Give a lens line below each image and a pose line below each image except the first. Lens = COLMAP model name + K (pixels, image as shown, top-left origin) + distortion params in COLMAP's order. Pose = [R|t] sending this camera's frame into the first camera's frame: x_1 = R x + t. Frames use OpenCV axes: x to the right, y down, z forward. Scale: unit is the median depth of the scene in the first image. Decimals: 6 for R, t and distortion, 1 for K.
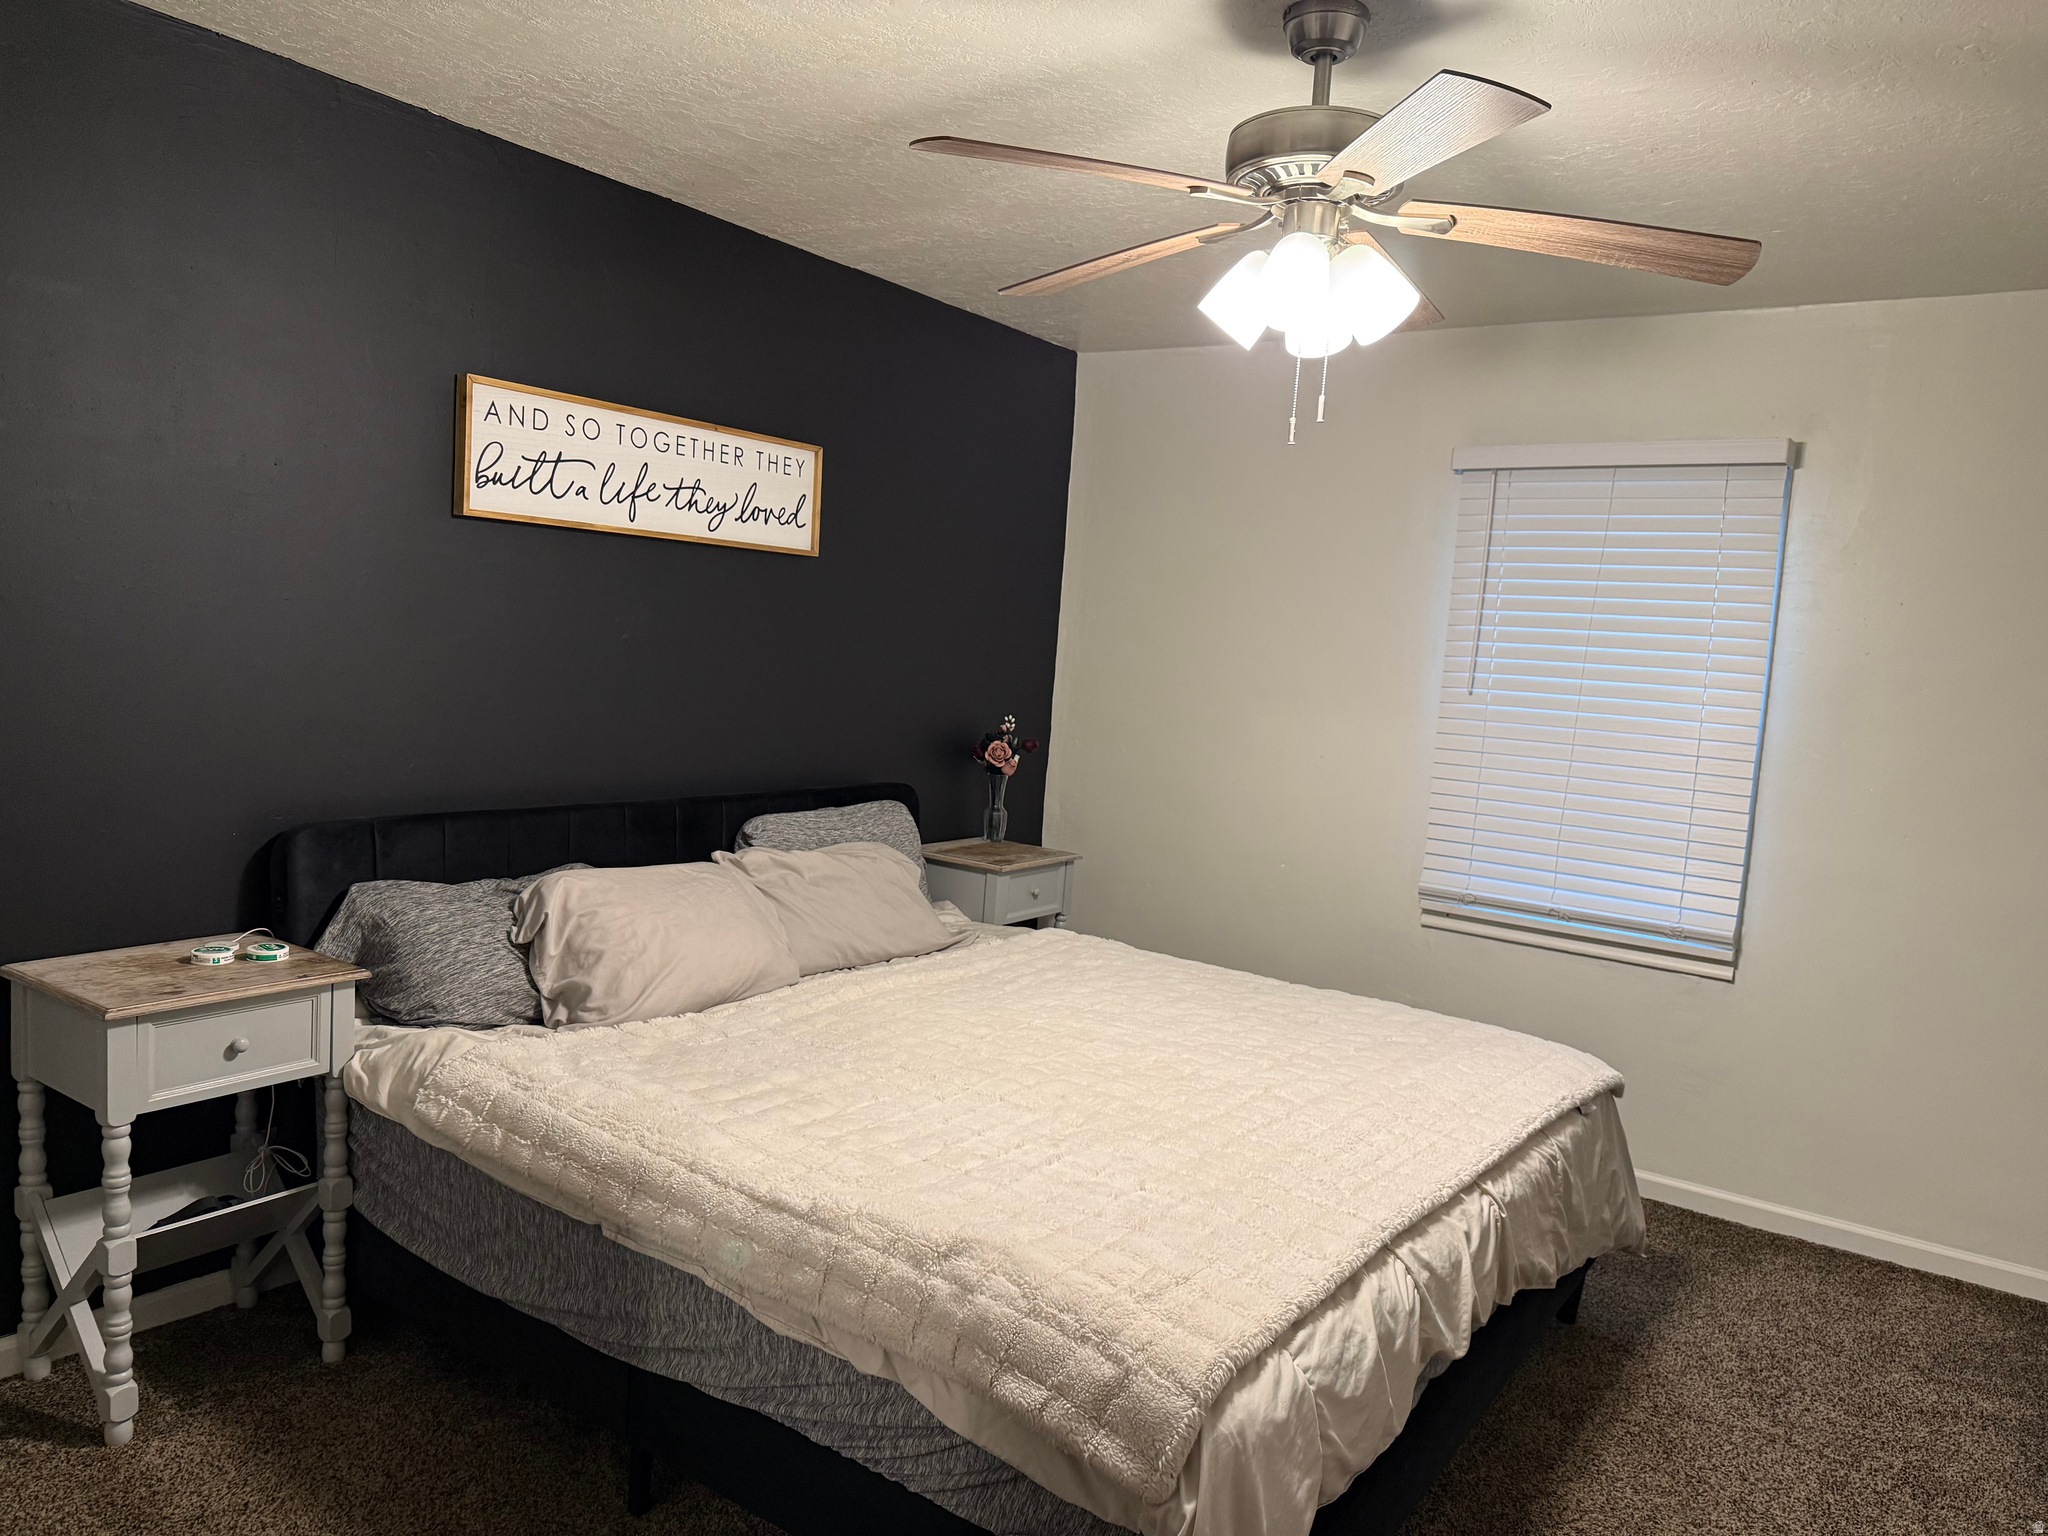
lens RADIAL K [[1438.5, 0, 1033.4], [0, 1438.5, 762.9], [0, 0, 1]] dist [0.046133, -0.057463]
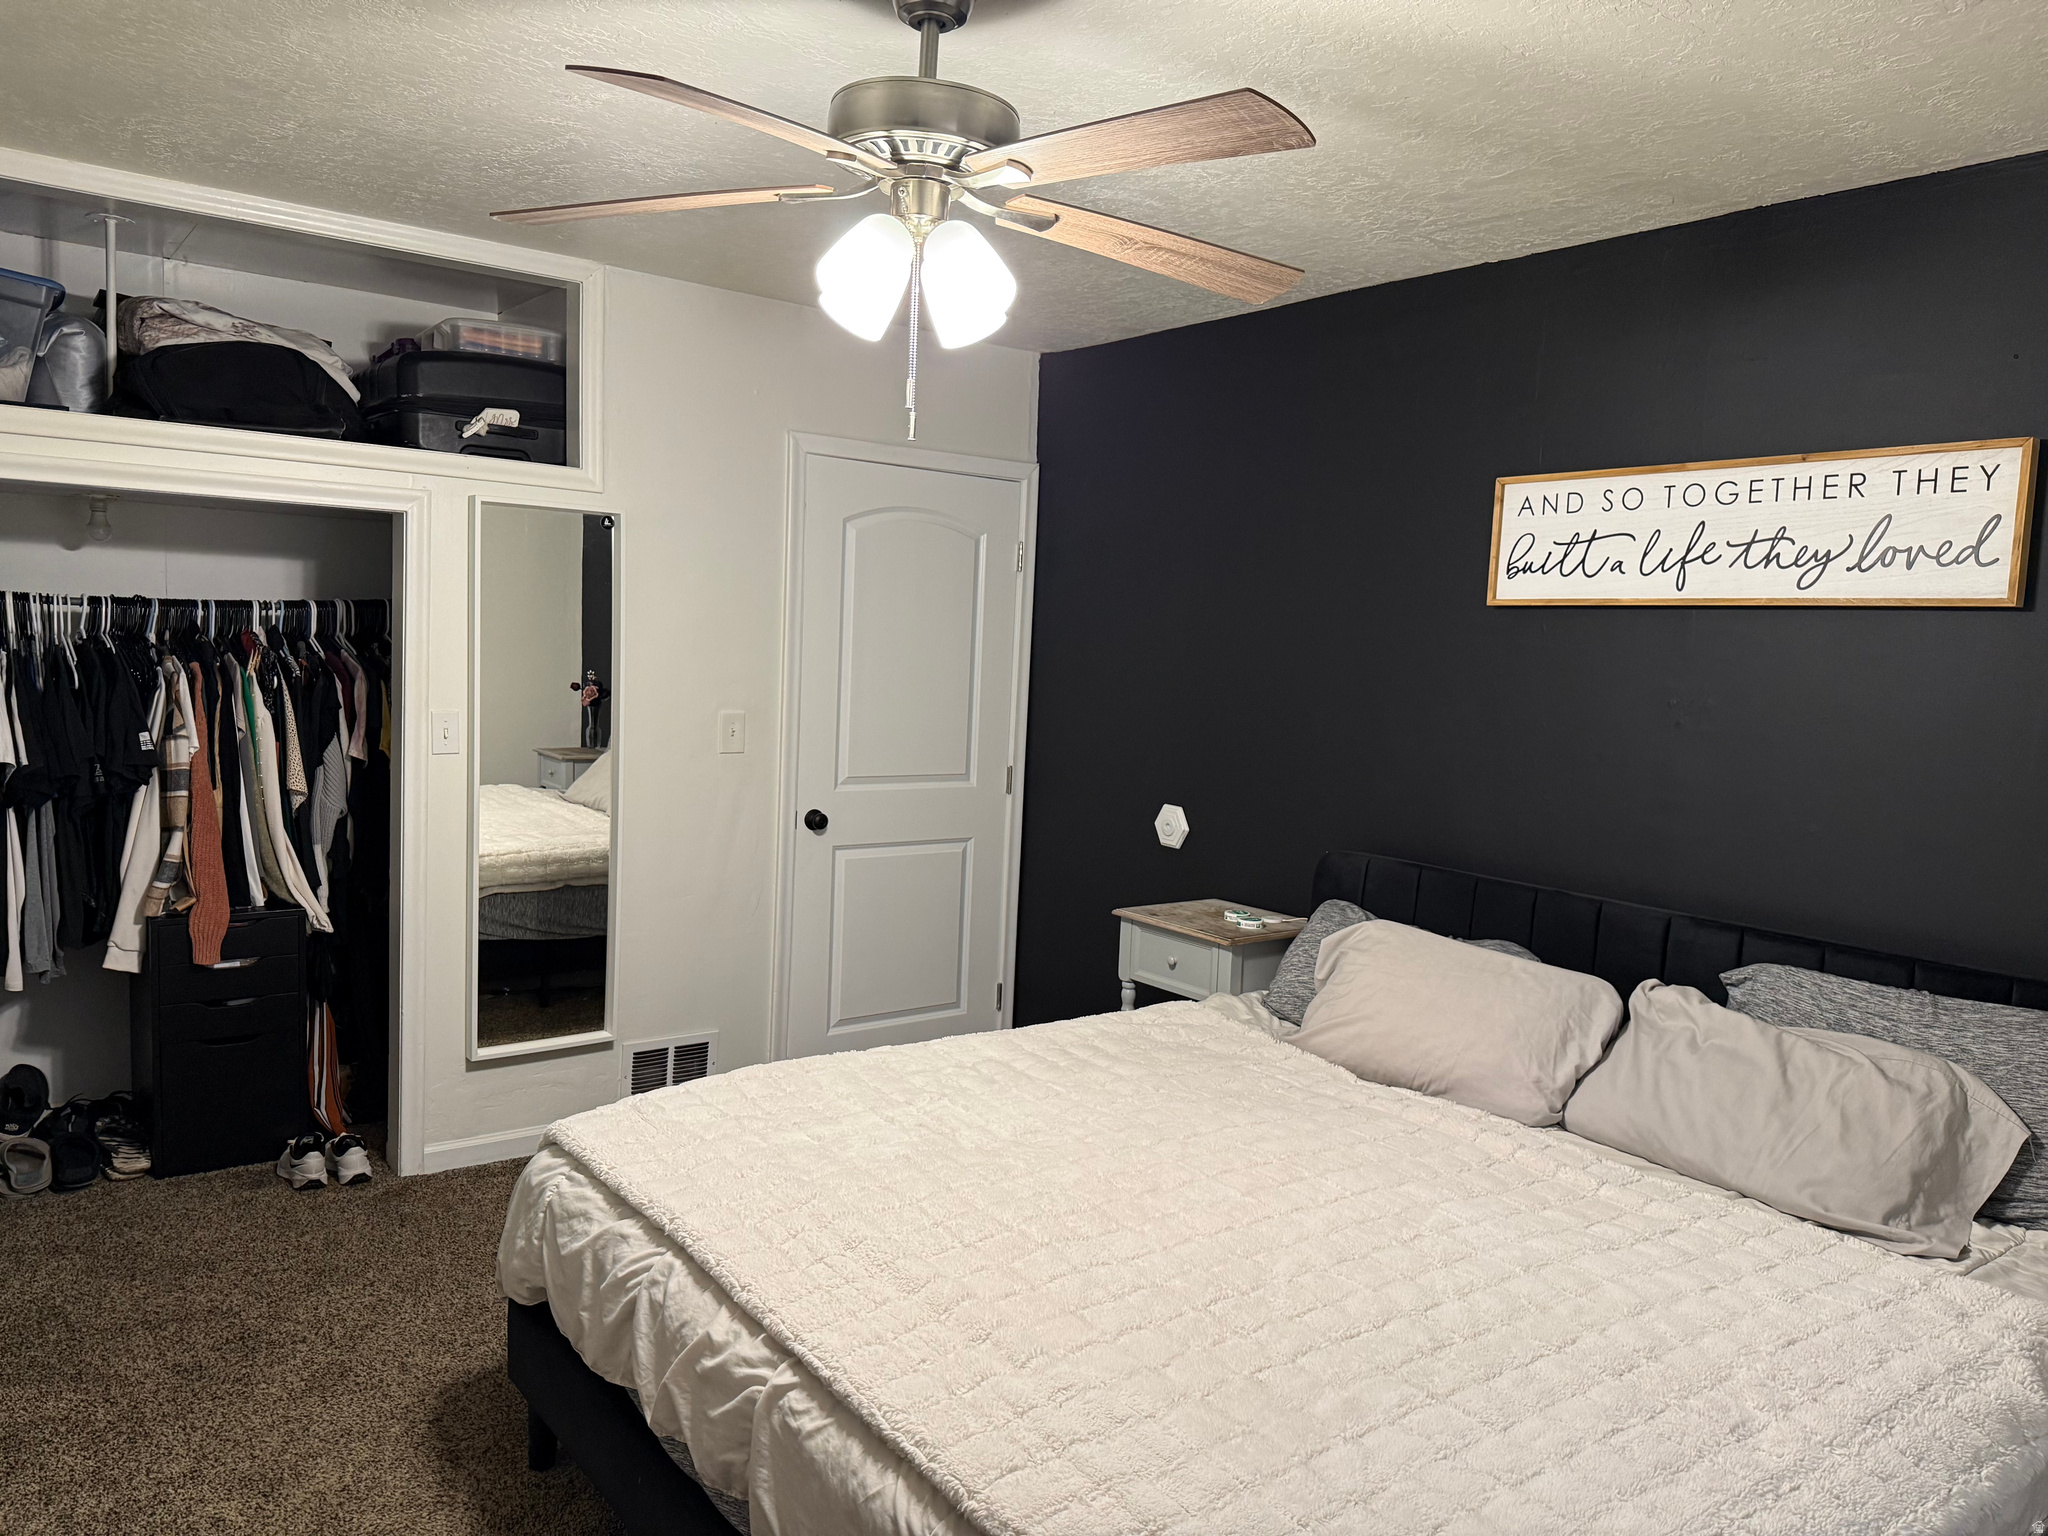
lens RADIAL K [[1438.5, 0, 1024.5], [0, 1438.5, 768.9], [0, 0, 1]] dist [0.046133, -0.057463]
pose [[-0.301707, 0.001932, -0.953399, 0.737040], [-0.150160, 0.987421, 0.049520, -0.046797], [0.941501, 0.158103, -0.297622, 0.971827]]
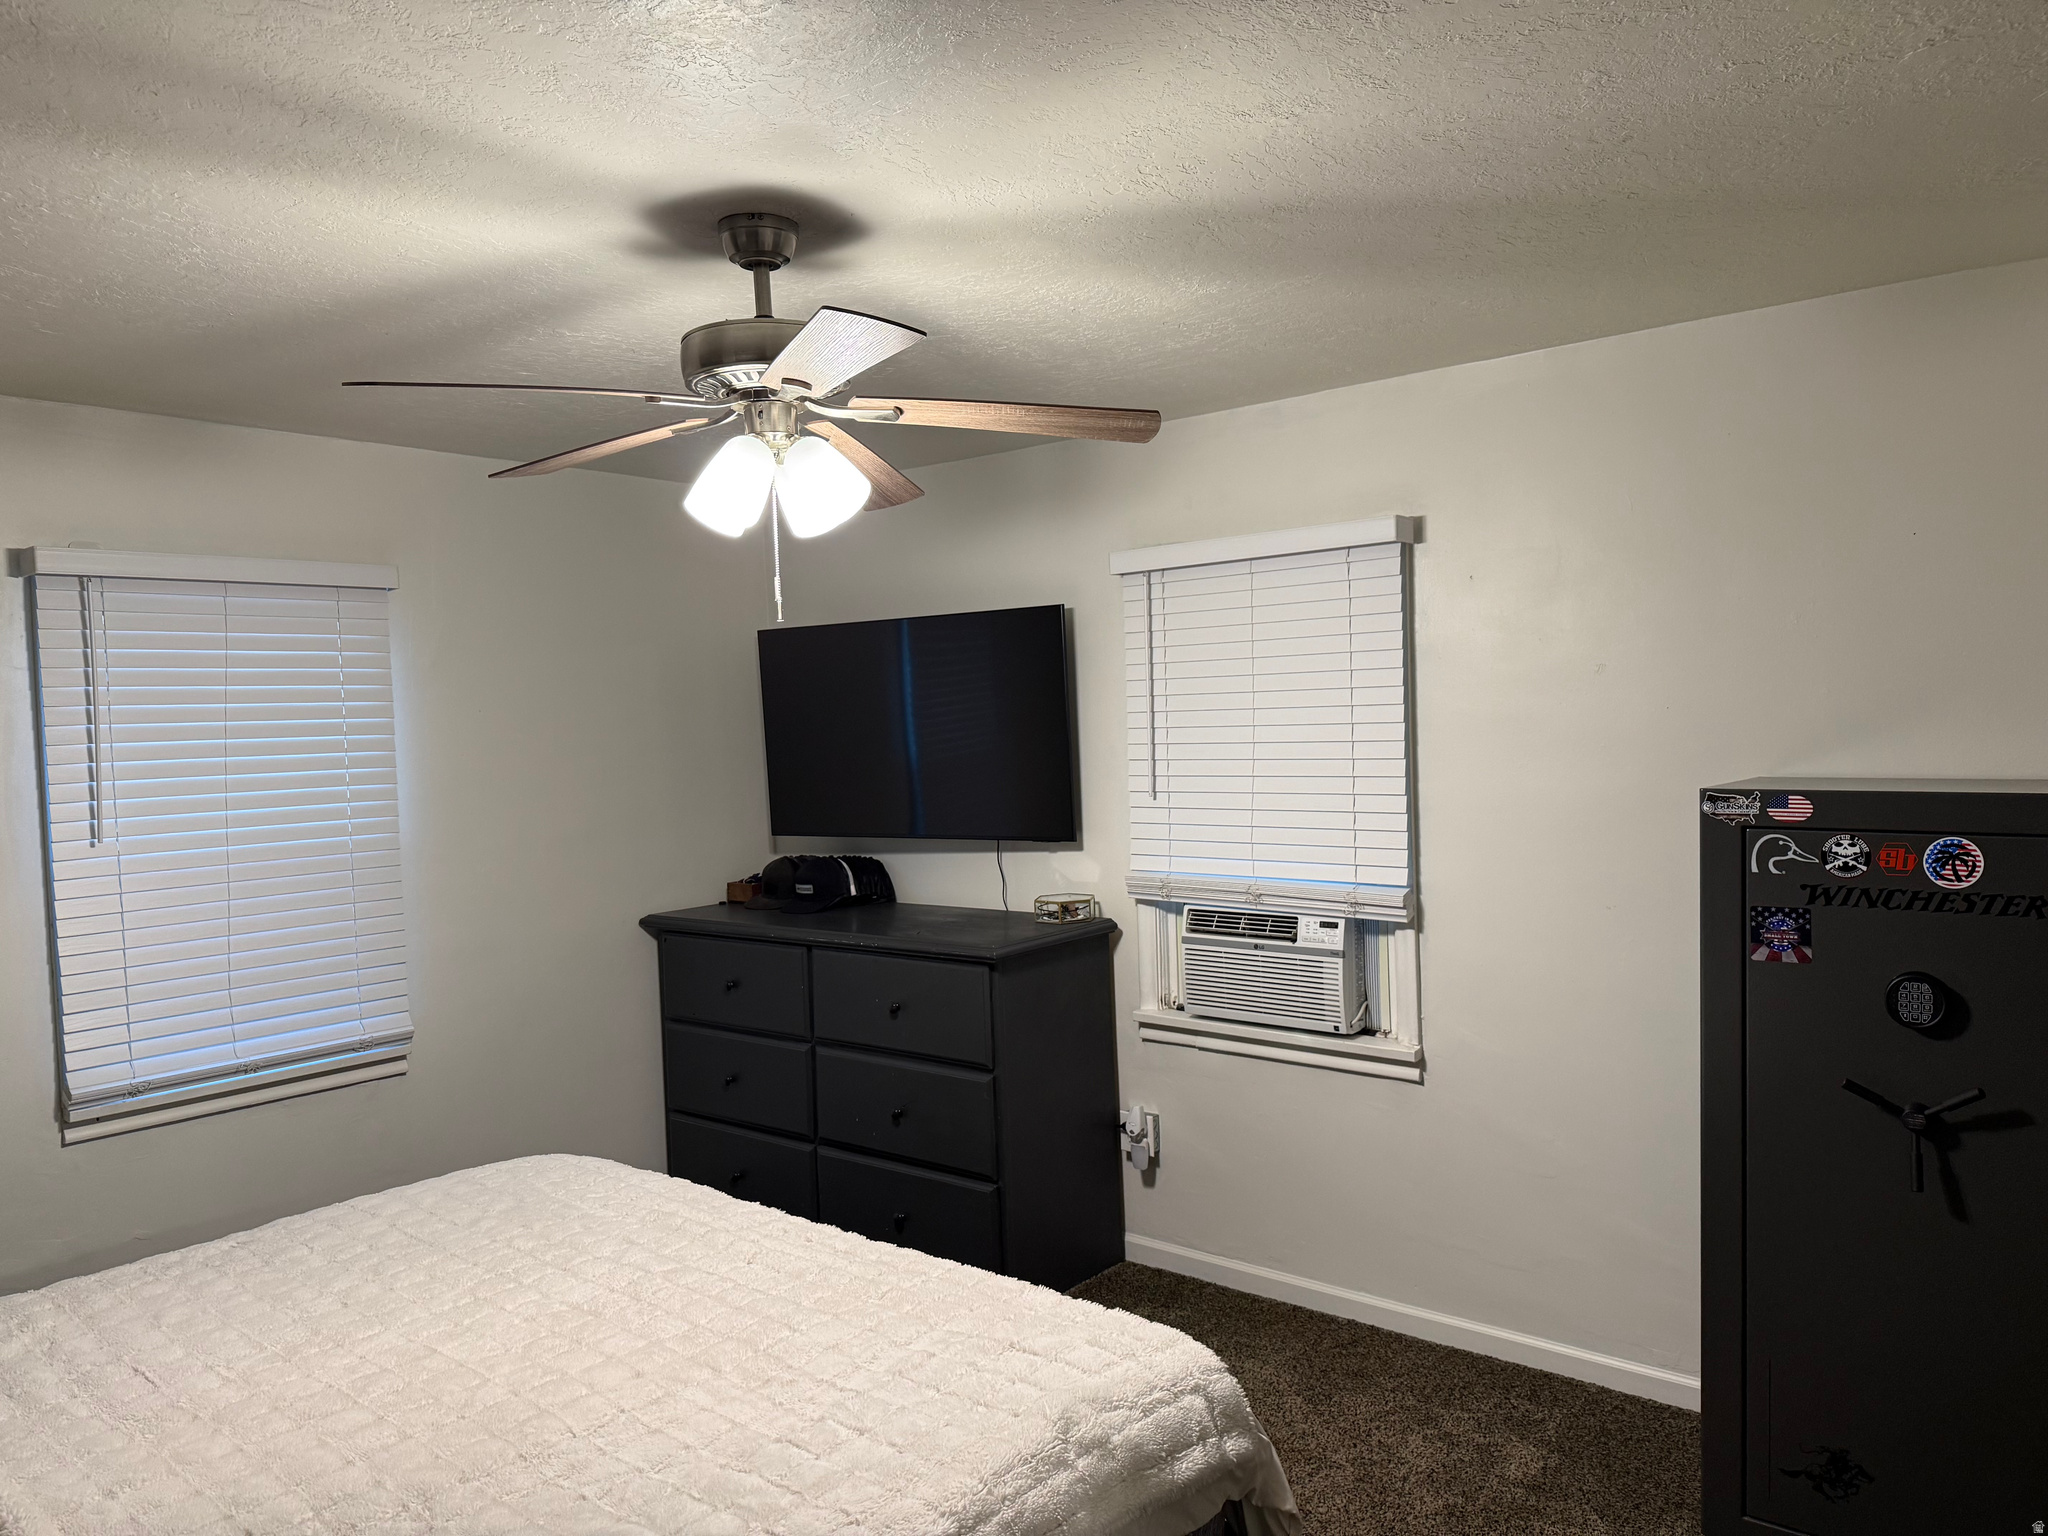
lens RADIAL K [[1438.5, 0, 1025.6], [0, 1438.5, 772.4], [0, 0, 1]] dist [0.046133, -0.057463]
pose [[0.092206, -0.118676, 0.988643, -0.636286], [0.133108, 0.985430, 0.105876, -0.148358], [-0.986803, 0.121834, 0.106659, 0.535107]]
